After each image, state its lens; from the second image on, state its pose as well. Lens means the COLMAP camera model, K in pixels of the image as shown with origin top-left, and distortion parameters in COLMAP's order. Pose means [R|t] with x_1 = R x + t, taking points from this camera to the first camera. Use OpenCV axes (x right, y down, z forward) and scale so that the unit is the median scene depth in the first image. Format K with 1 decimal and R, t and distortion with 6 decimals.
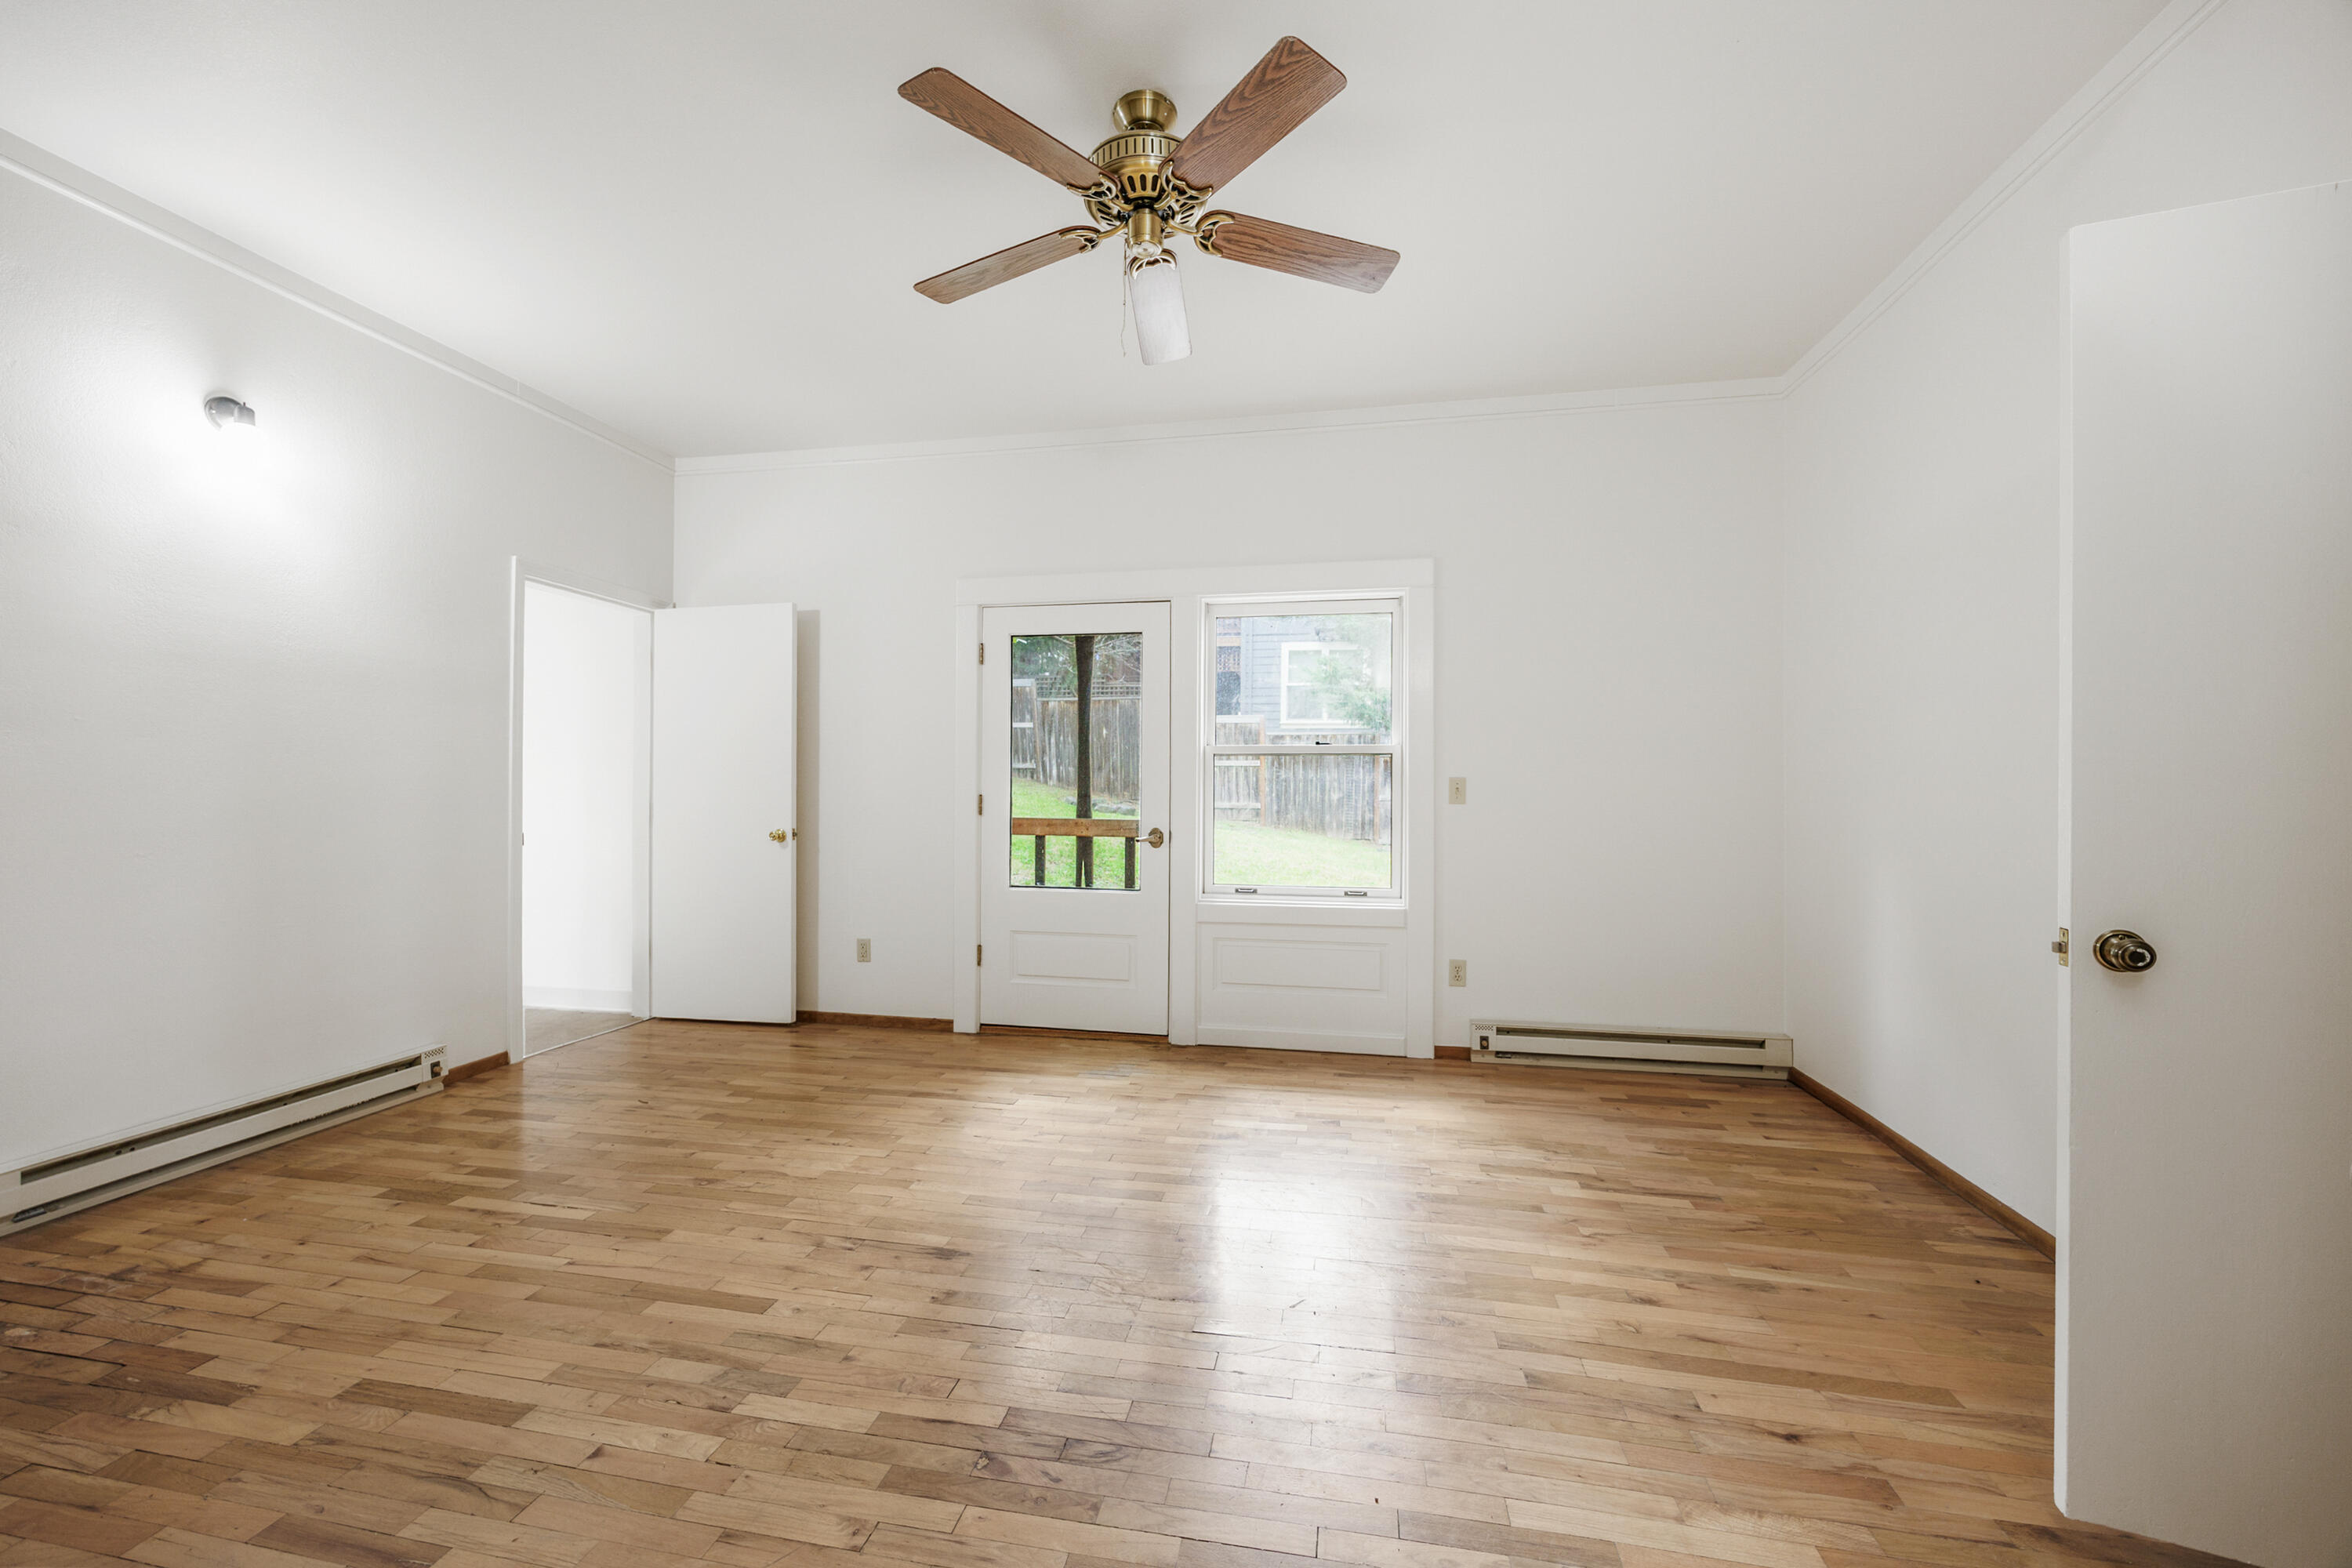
lens RADIAL K [[895.9, 0, 1181.1], [0, 895.9, 785.2], [0, 0, 1]] dist [-0.002595, -0.000026]
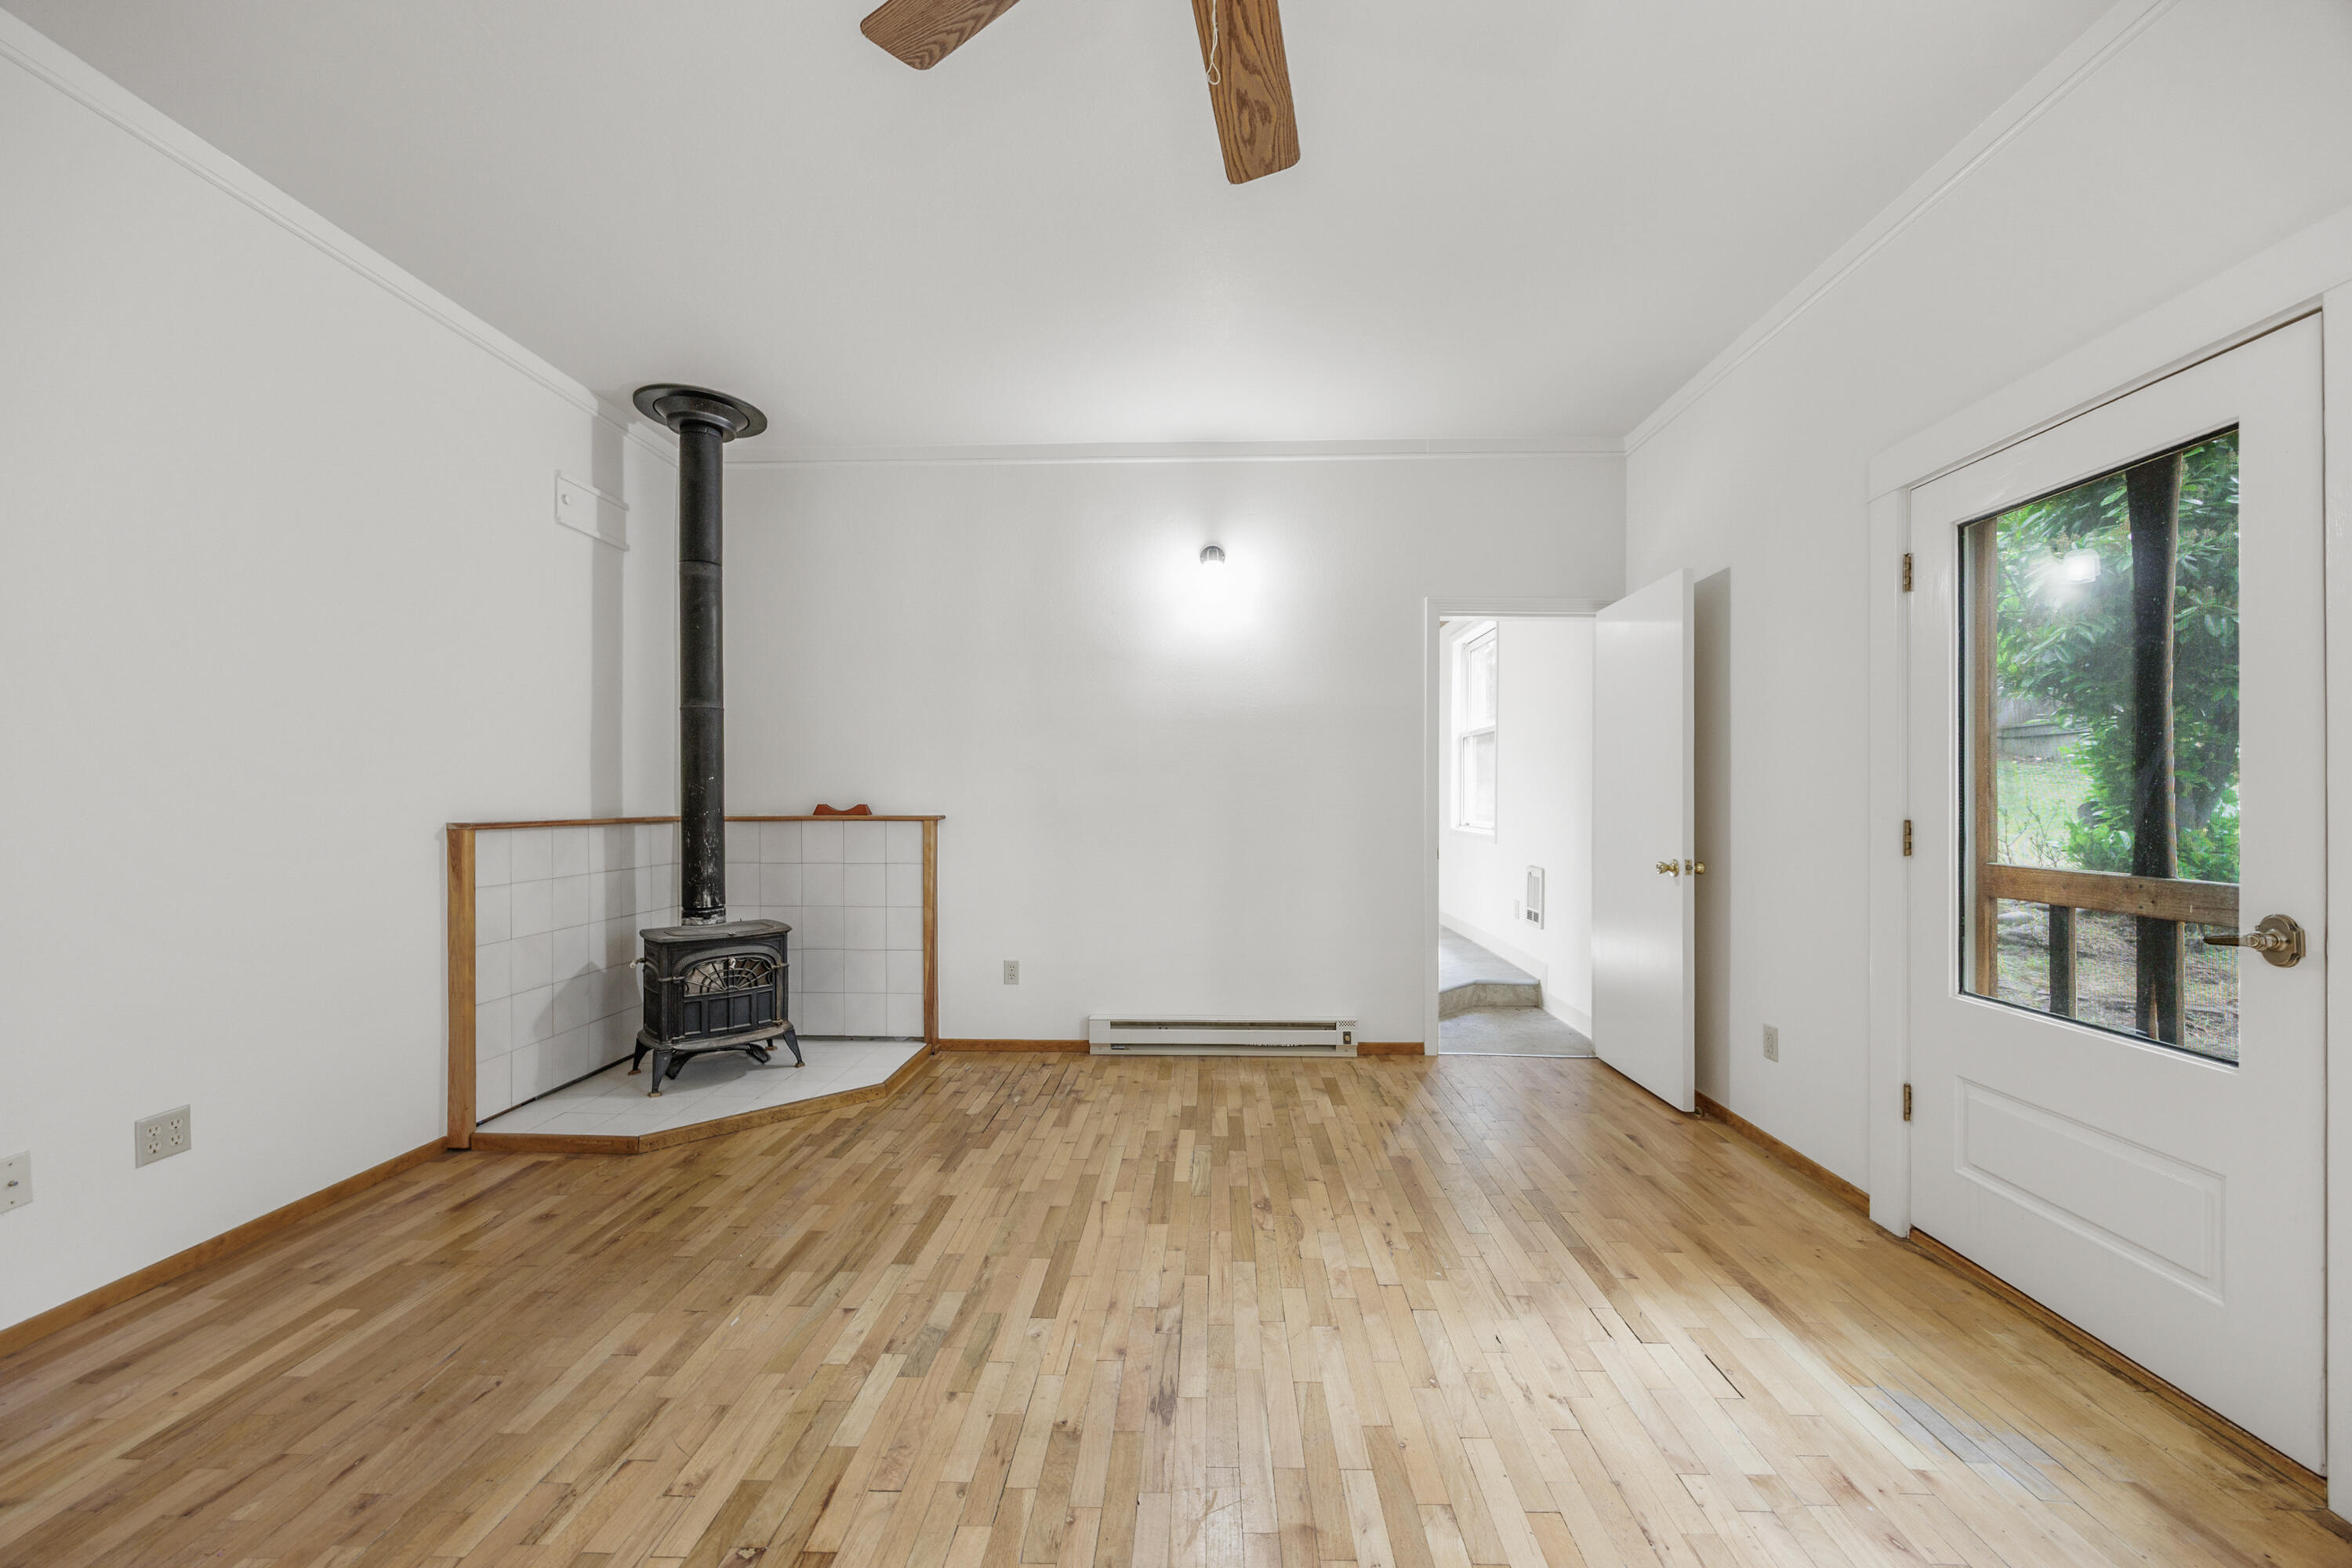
lens RADIAL K [[895.9, 0, 1181.1], [0, 895.9, 785.2], [0, 0, 1]] dist [-0.002595, -0.000026]
pose [[0.159220, -0.019711, -0.987046, 0.384090], [0.002532, 0.999806, -0.019558, -0.003564], [0.987240, 0.000615, 0.159239, 0.649345]]
